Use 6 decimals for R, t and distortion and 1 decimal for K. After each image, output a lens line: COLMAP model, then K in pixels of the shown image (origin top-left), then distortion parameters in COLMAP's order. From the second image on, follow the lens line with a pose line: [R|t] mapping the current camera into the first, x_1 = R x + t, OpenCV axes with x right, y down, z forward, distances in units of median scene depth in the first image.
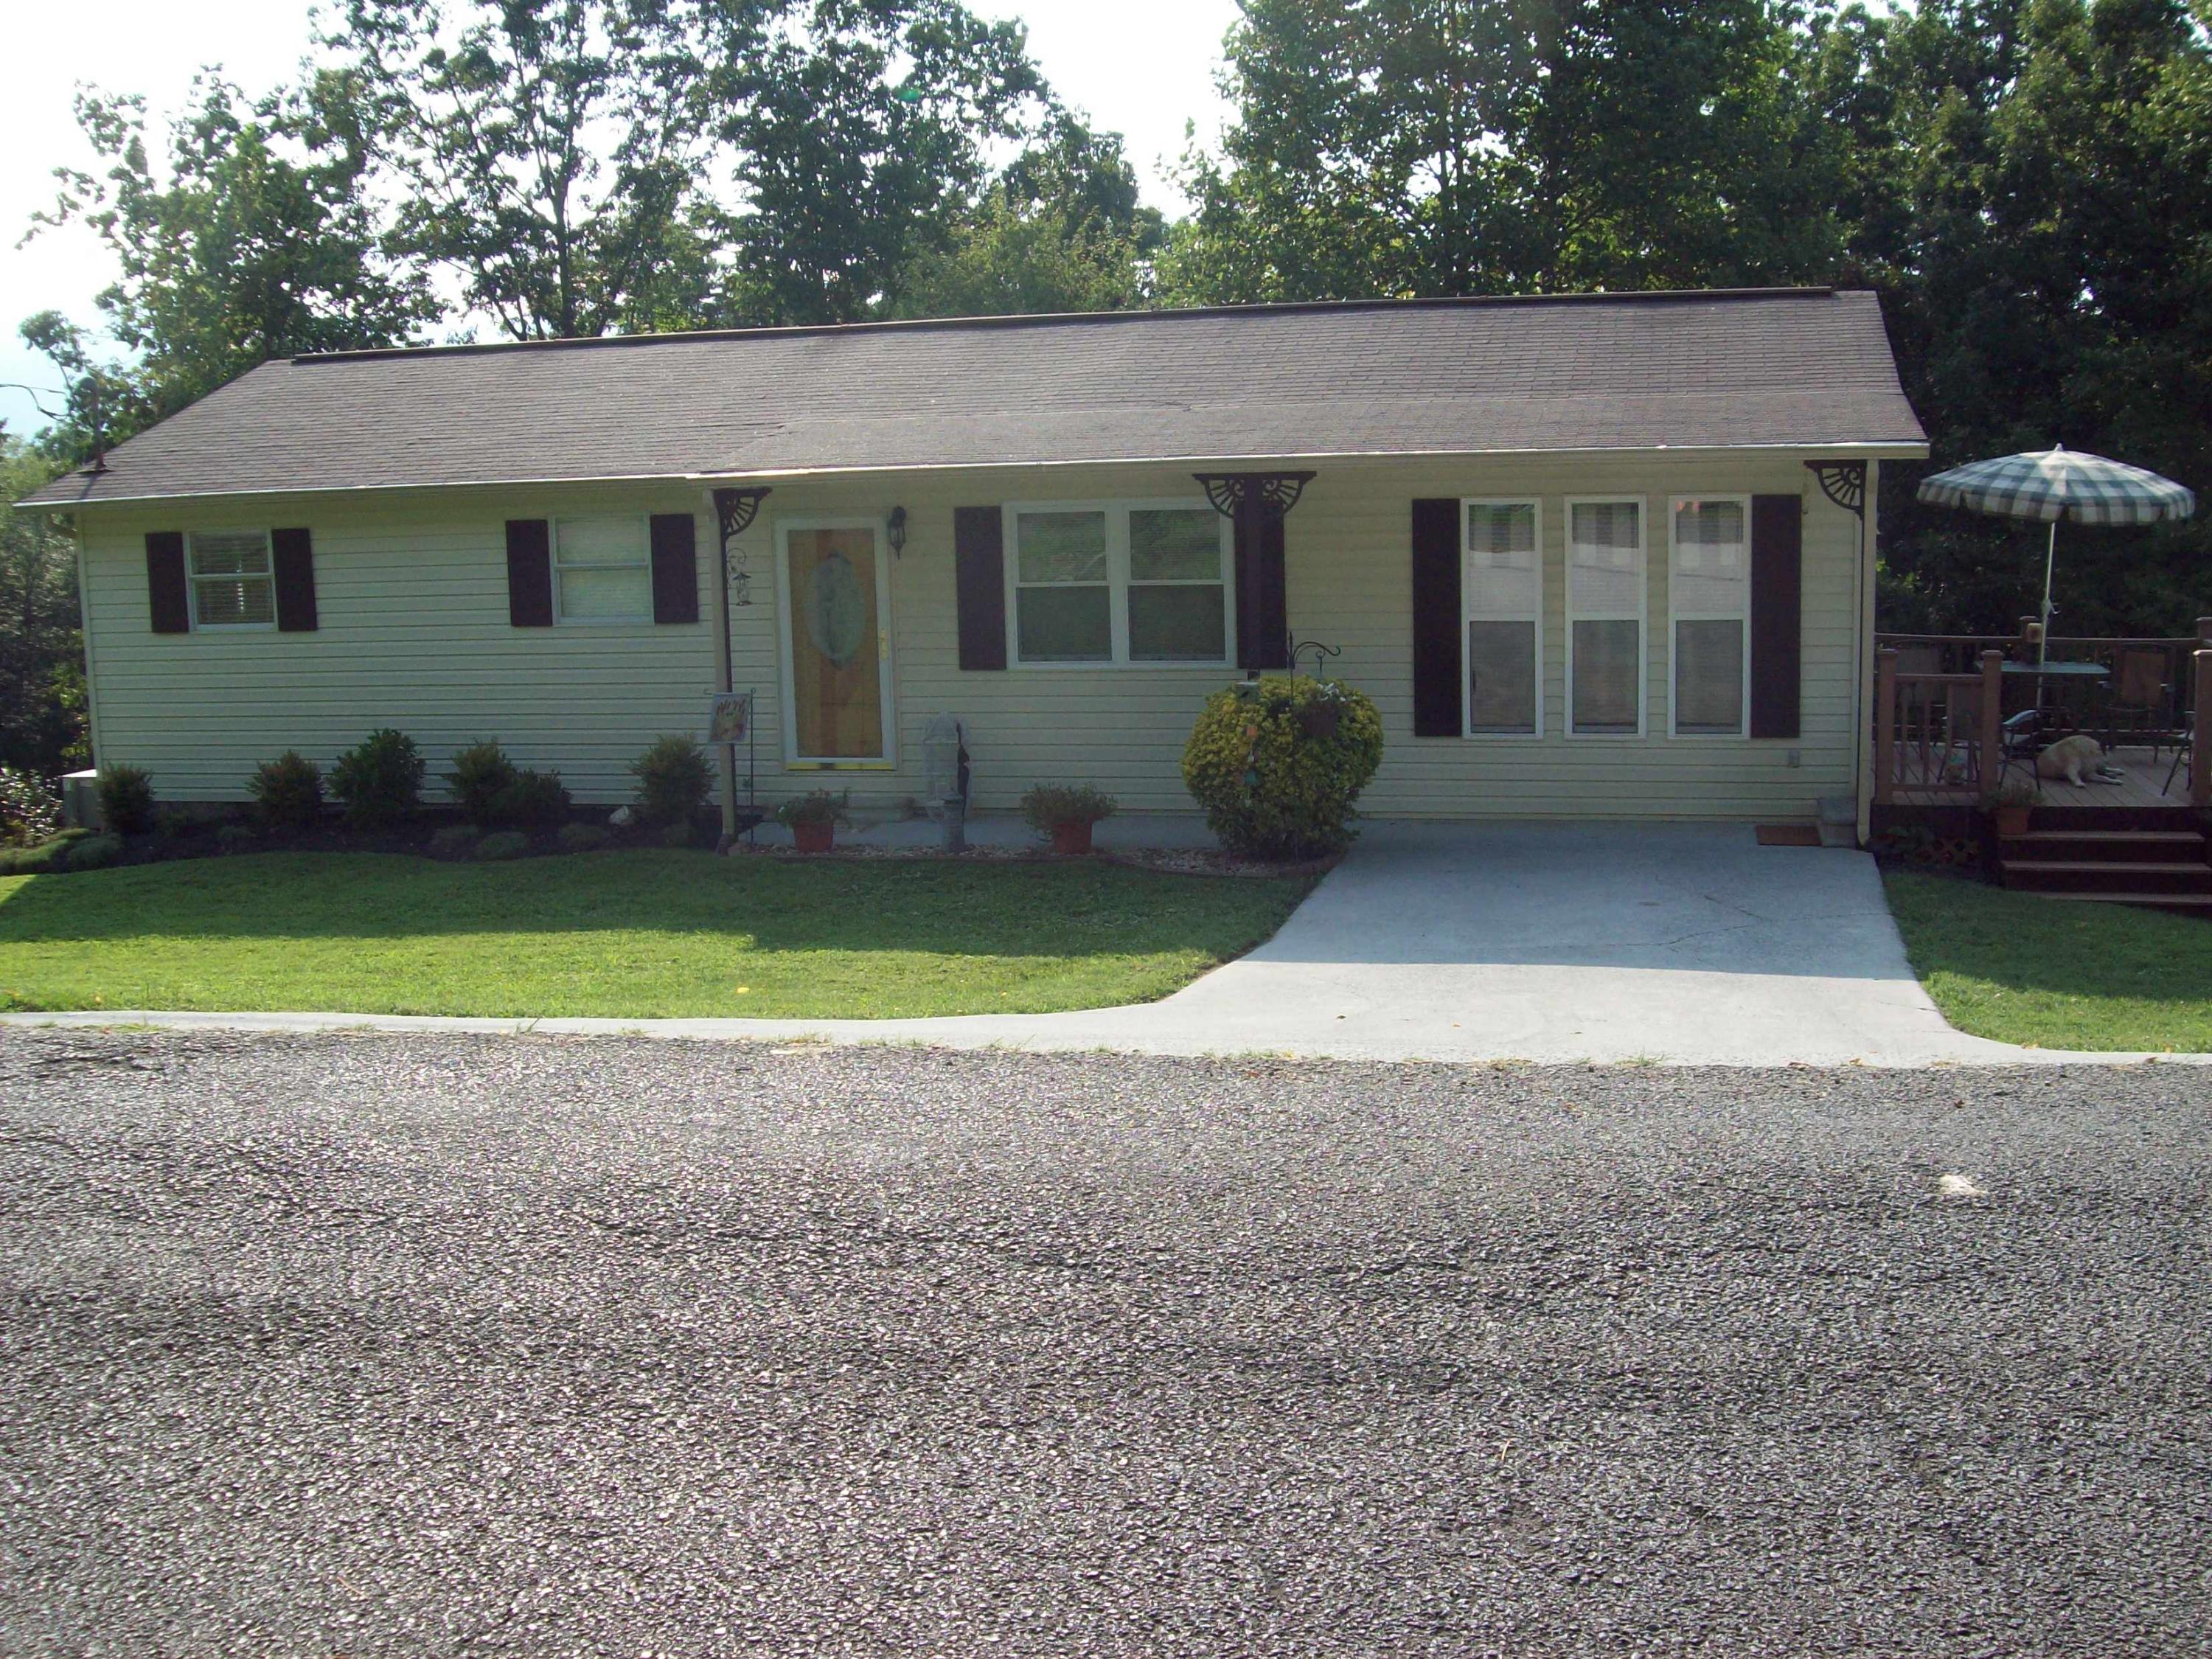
lens RADIAL K [[2372.3, 0, 1150.9], [0, 2372.3, 832.6], [0, 0, 1]] dist [-0.188092, 0.162664]
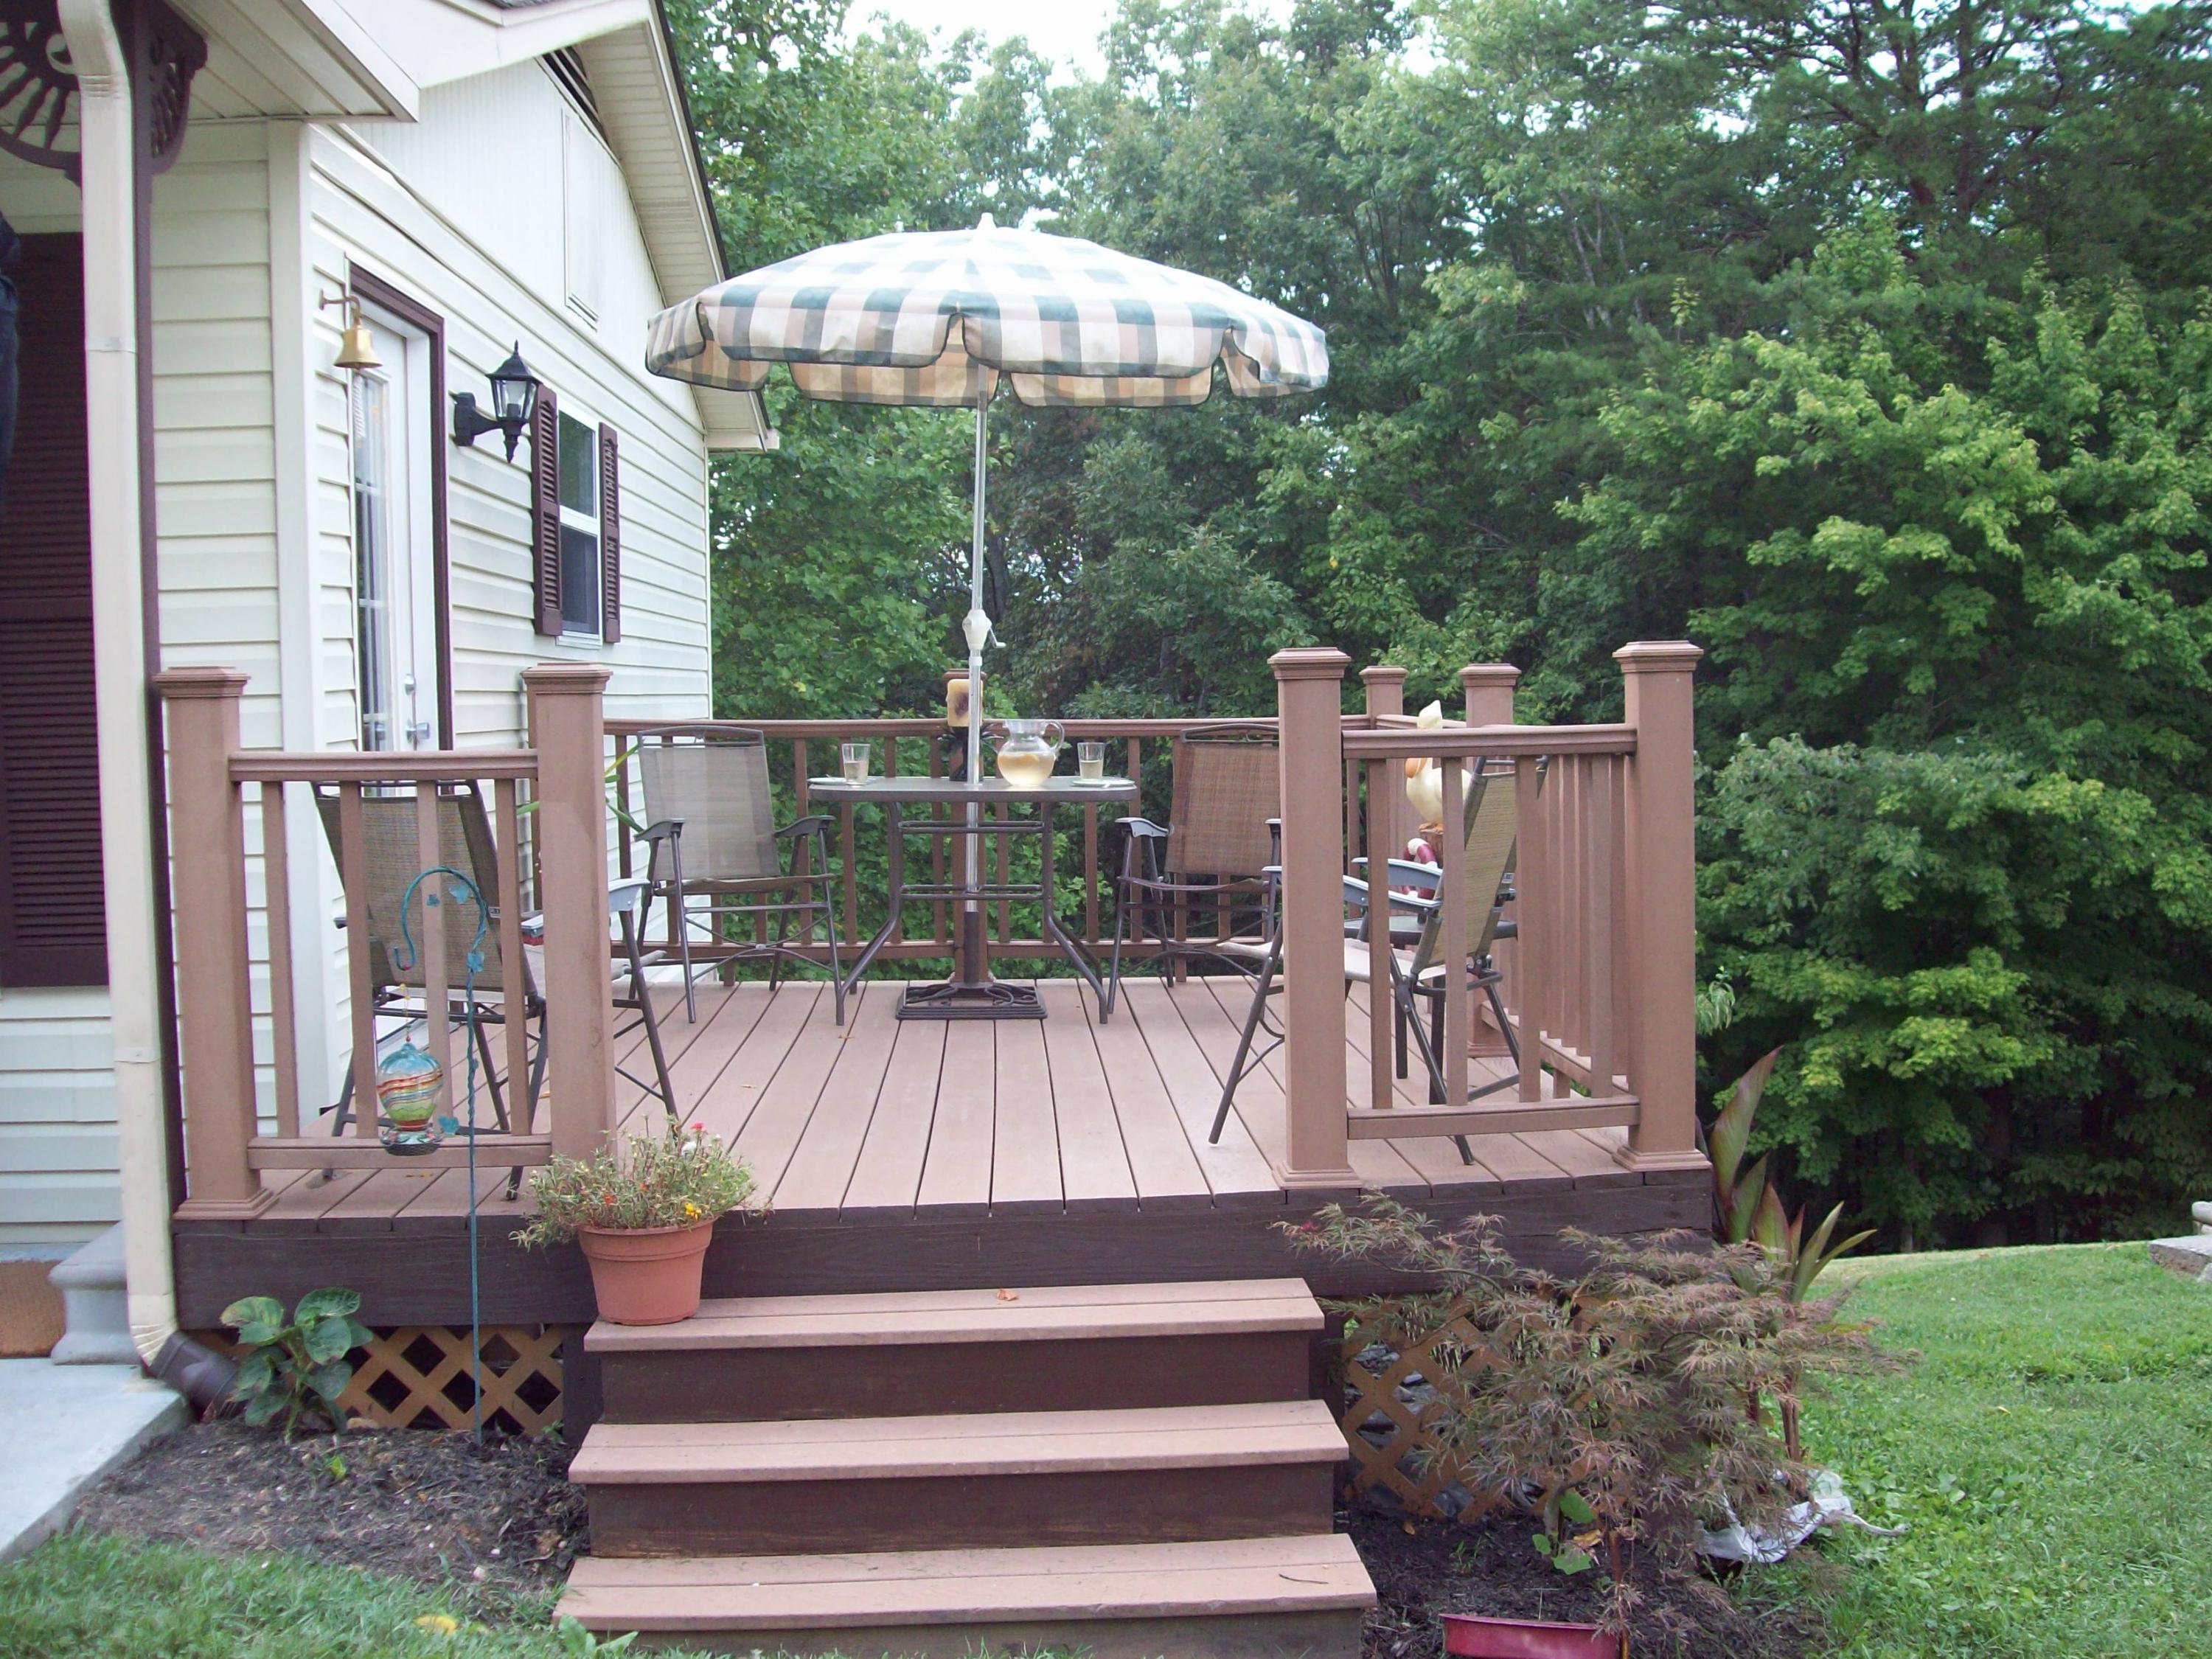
lens RADIAL K [[2372.3, 0, 1150.9], [0, 2372.3, 832.6], [0, 0, 1]] dist [-0.188092, 0.162664]
pose [[0.959211, -0.007550, 0.282591, 0.295317], [0.035619, 0.994904, -0.094322, -0.024228], [-0.280439, 0.100540, 0.954592, 0.598176]]
